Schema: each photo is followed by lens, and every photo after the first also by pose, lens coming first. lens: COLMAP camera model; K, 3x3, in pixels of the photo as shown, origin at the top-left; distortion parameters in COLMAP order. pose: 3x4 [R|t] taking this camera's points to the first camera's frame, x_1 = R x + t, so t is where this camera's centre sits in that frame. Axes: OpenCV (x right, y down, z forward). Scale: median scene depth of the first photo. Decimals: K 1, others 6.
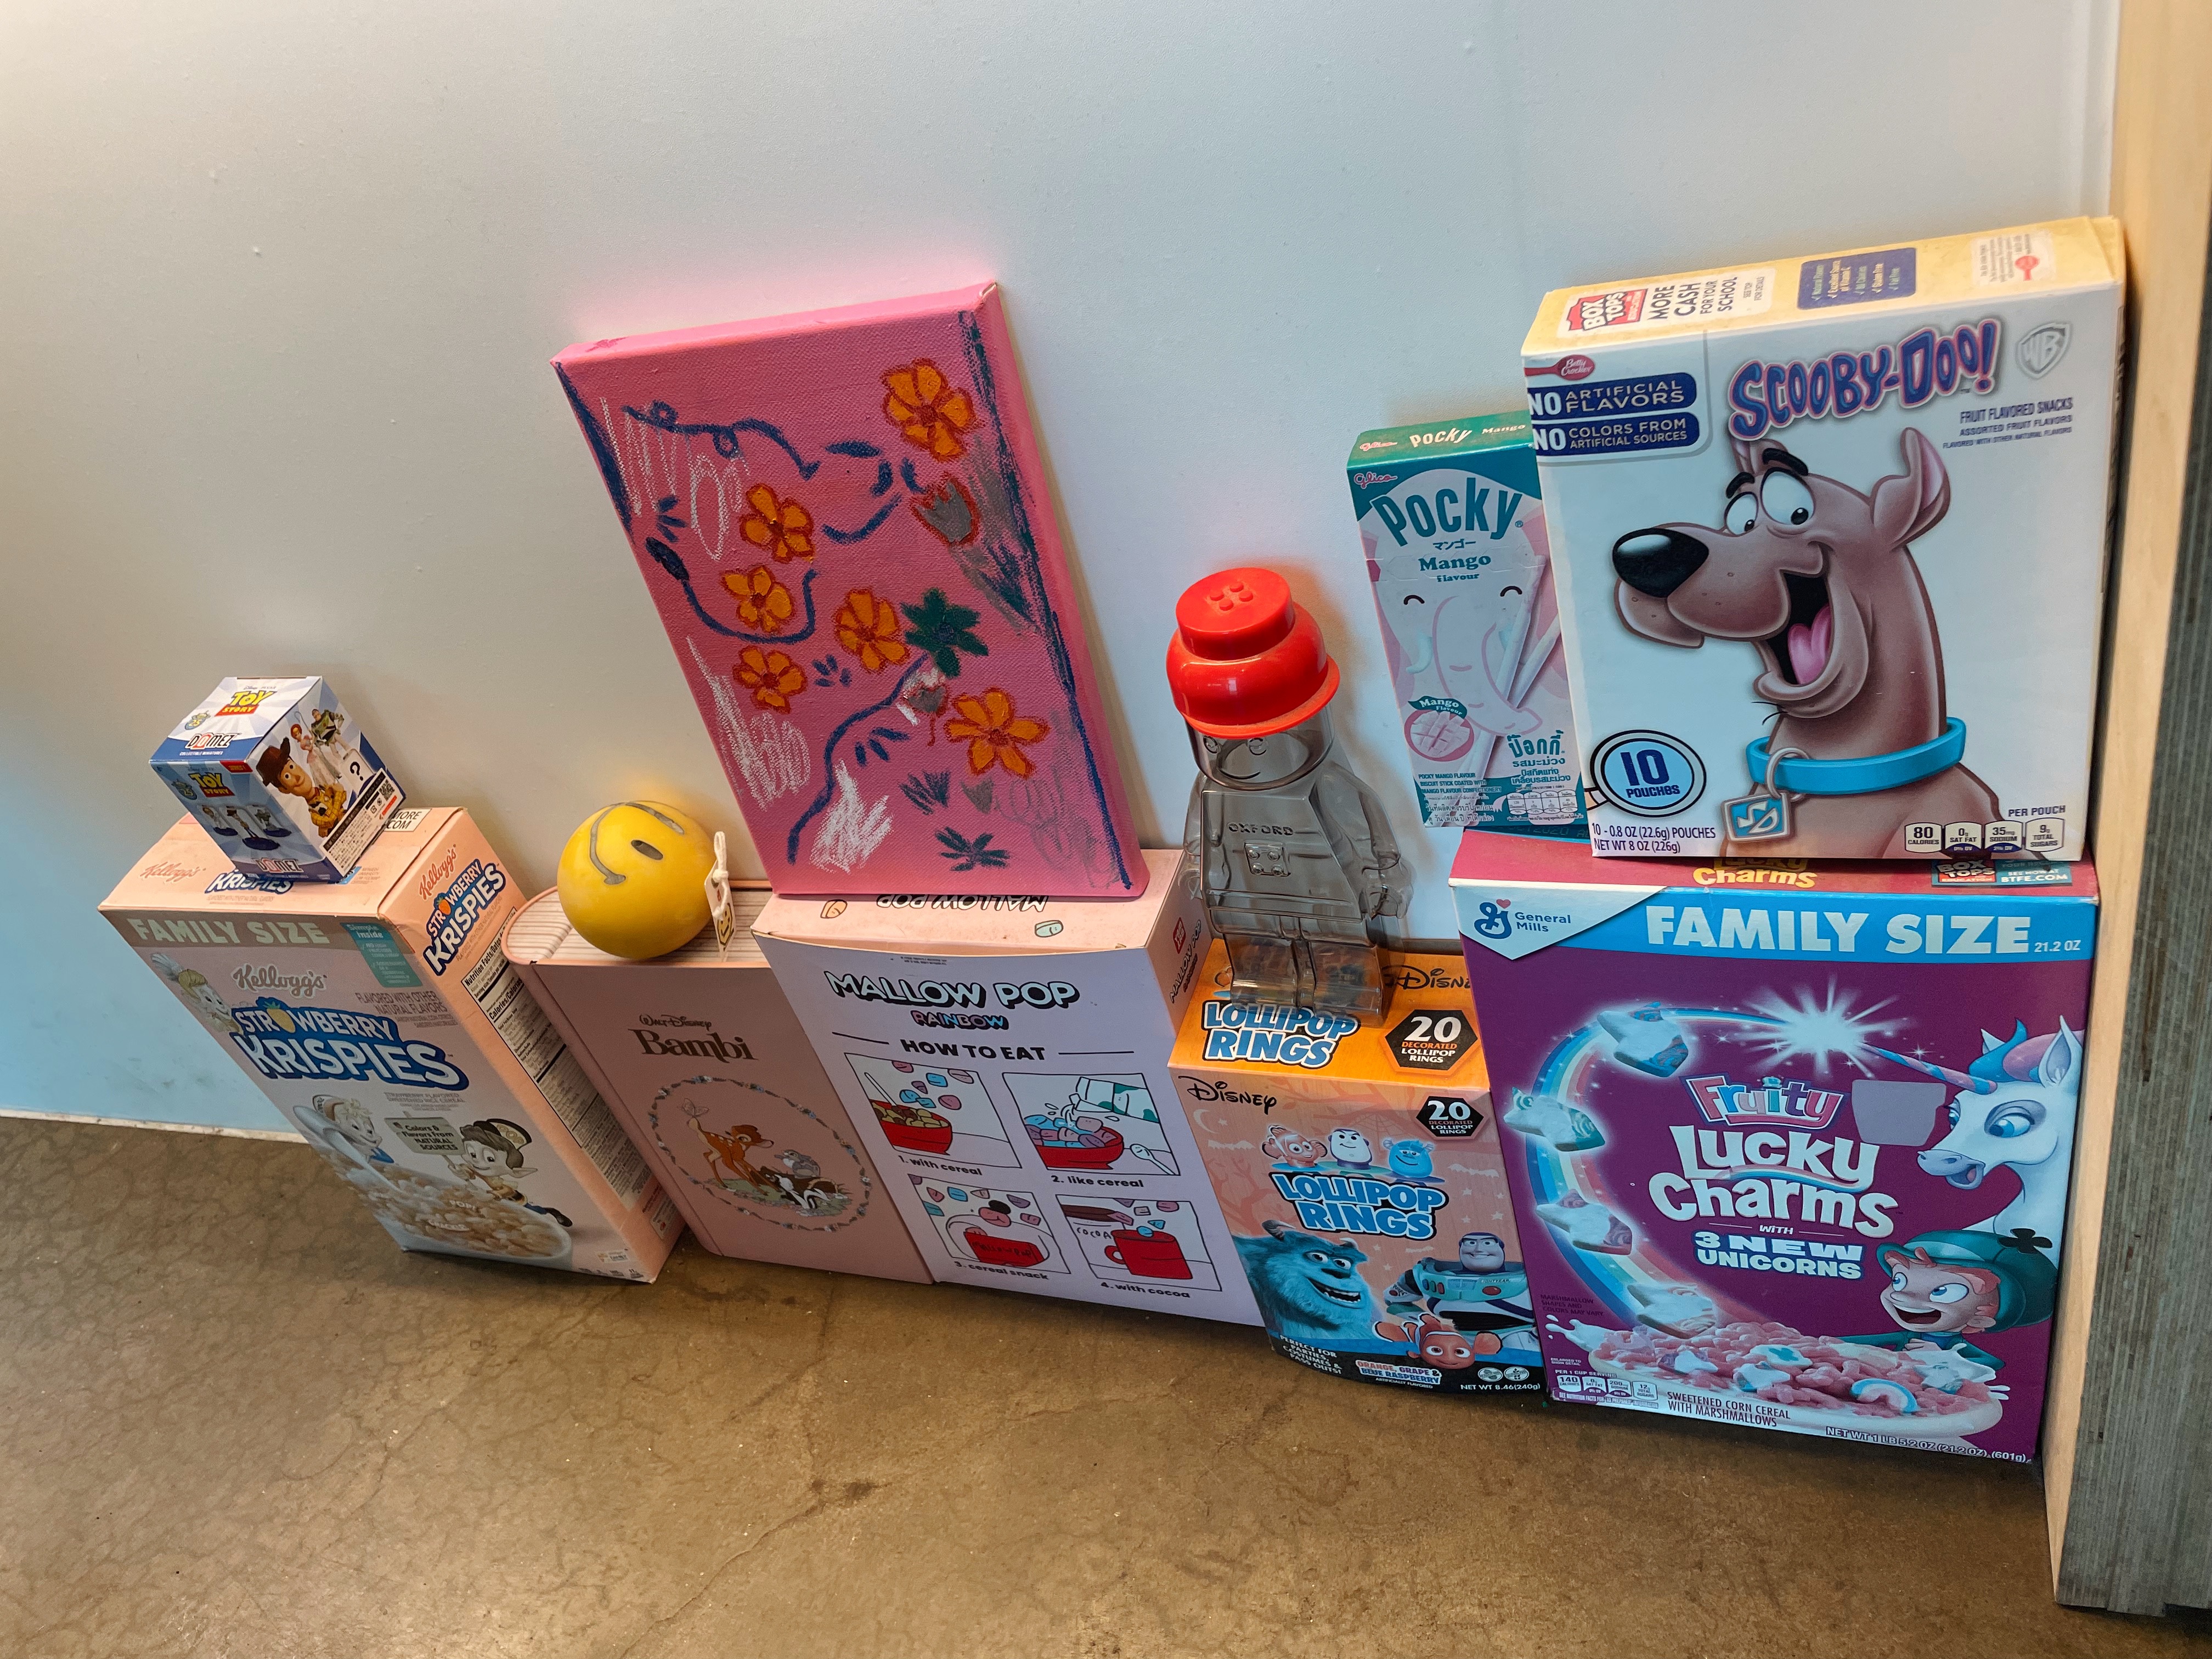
lens RADIAL K [[1658.3, 0, 1106.0], [0, 1658.3, 829.5], [0, 0, 1]] dist [0.071561, -0.096895]
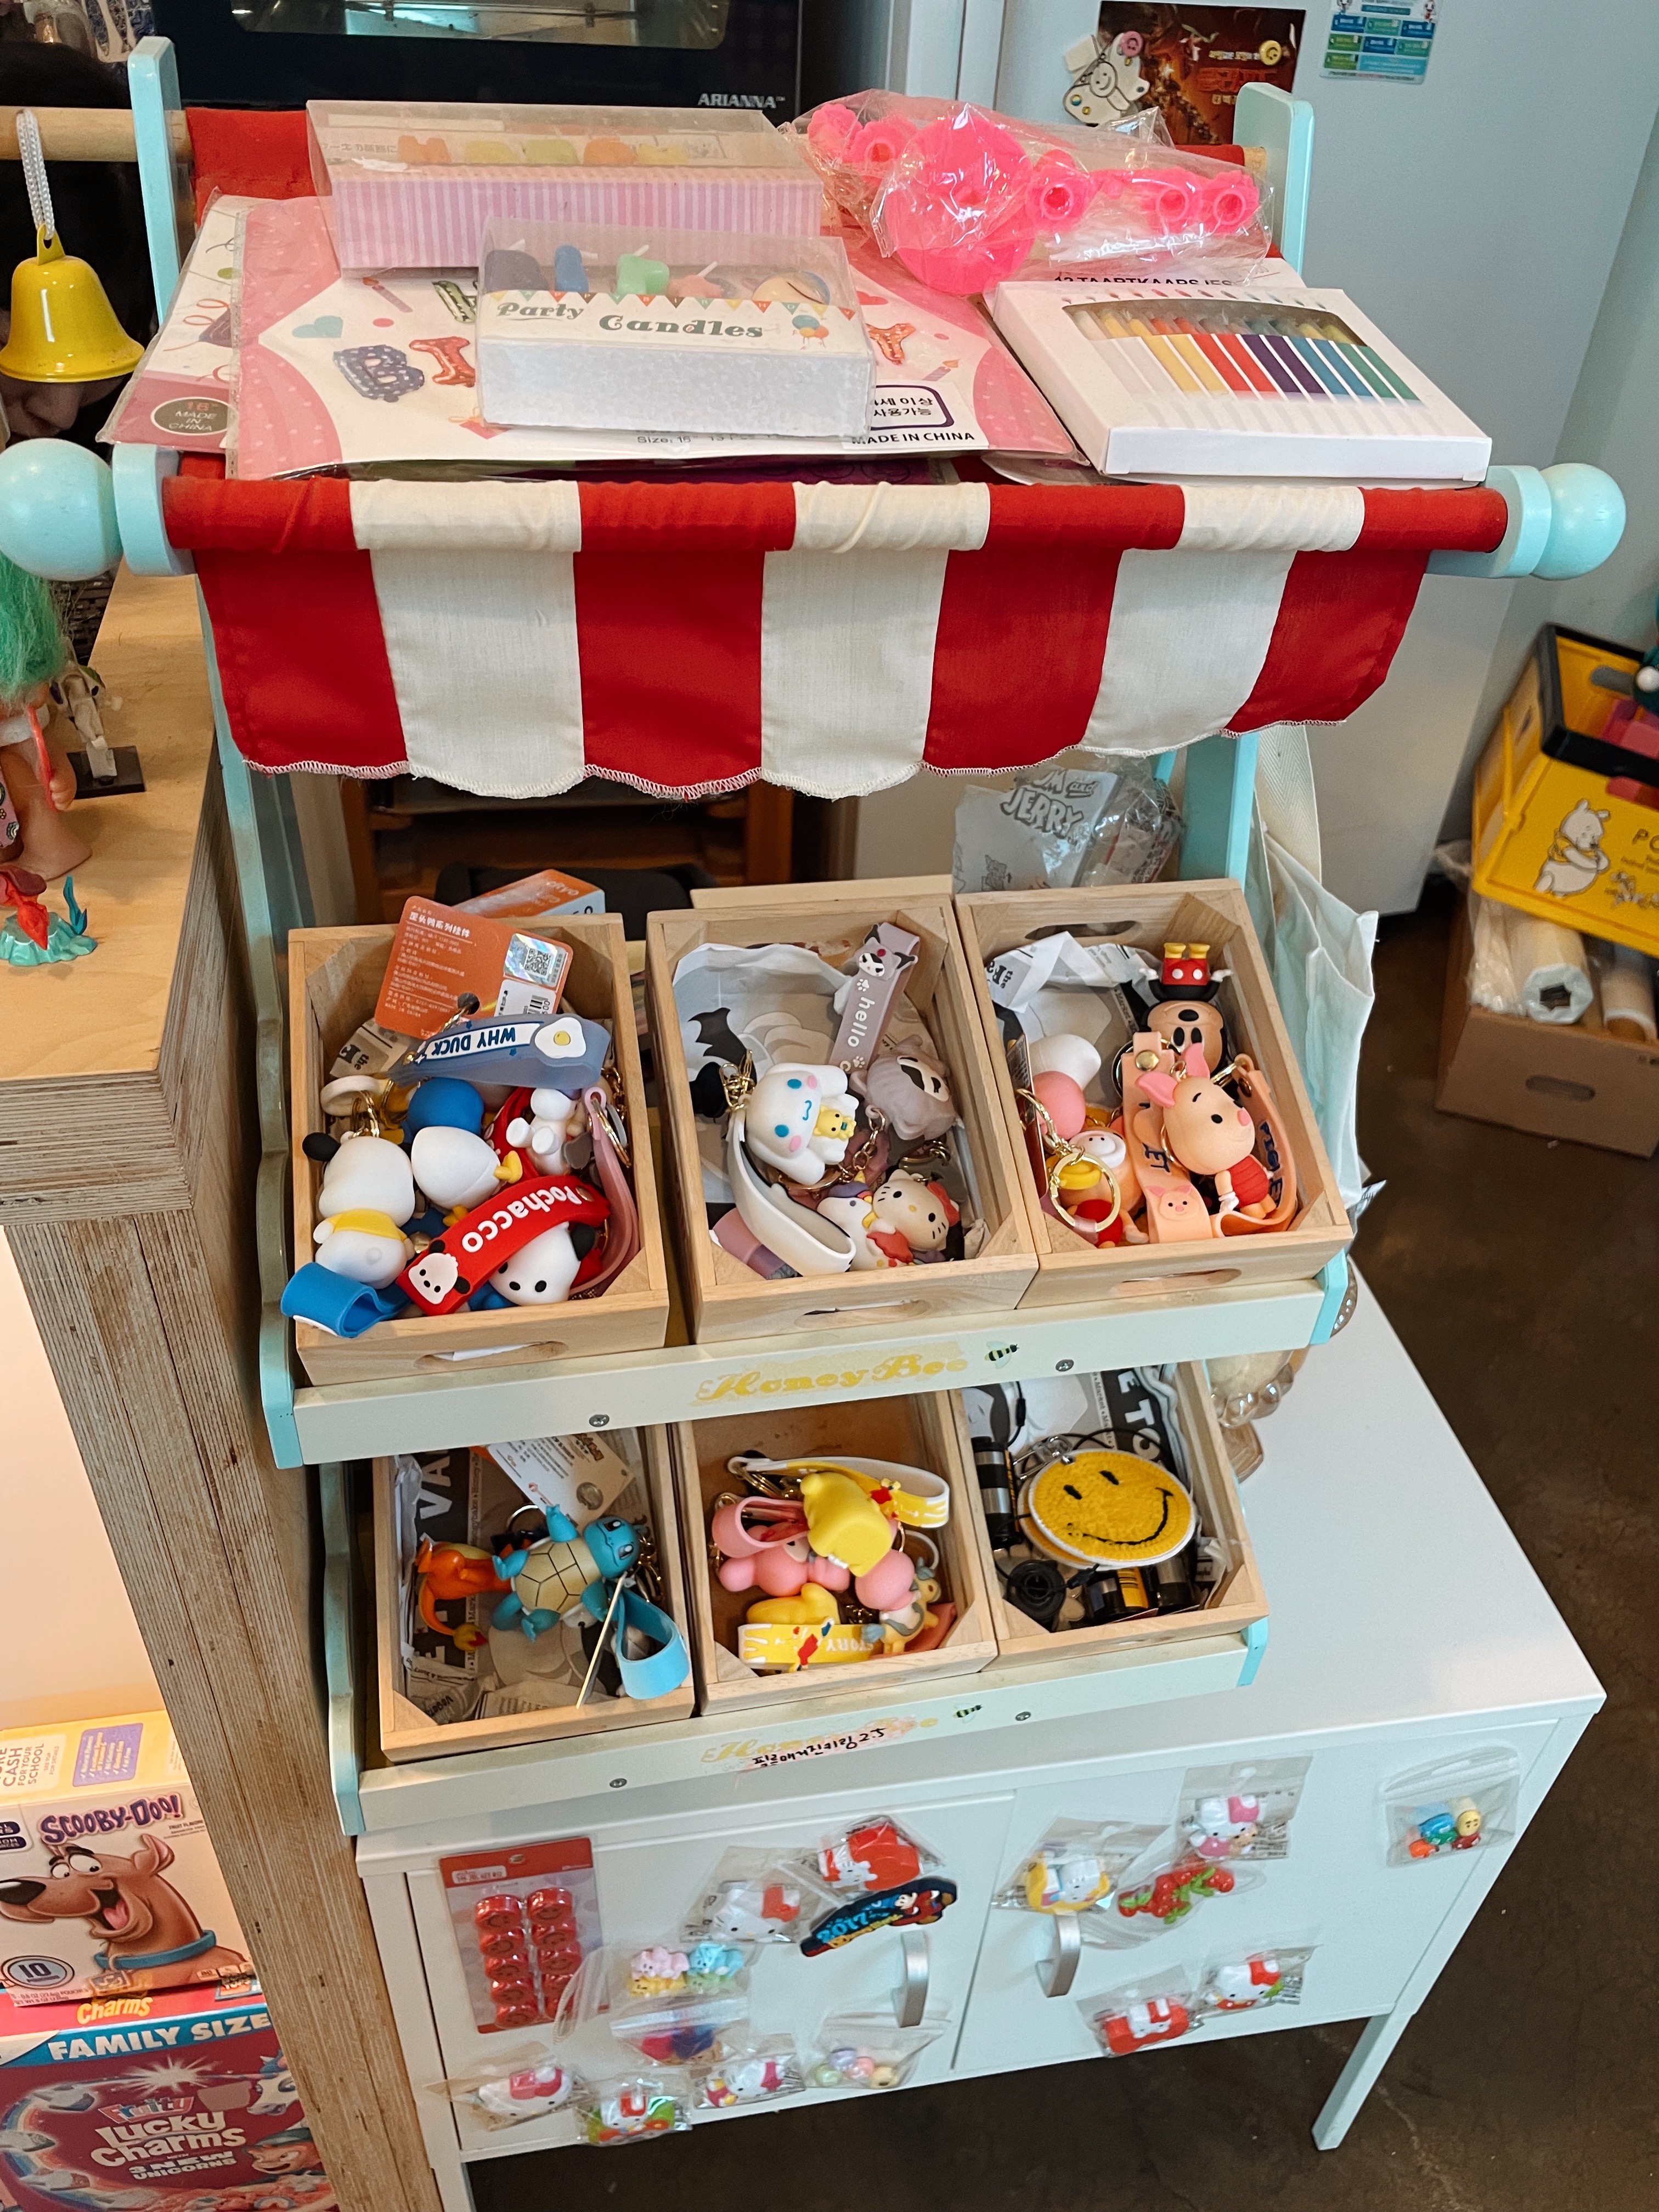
lens RADIAL K [[1658.3, 0, 841.0], [0, 1658.3, 1101.1], [0, 0, 1]] dist [0.071561, -0.096895]
pose [[0.820379, -0.052410, 0.569413, 0.085839], [0.078498, 0.996685, -0.021358, -0.759402], [-0.566406, 0.062220, 0.821774, -0.789045]]
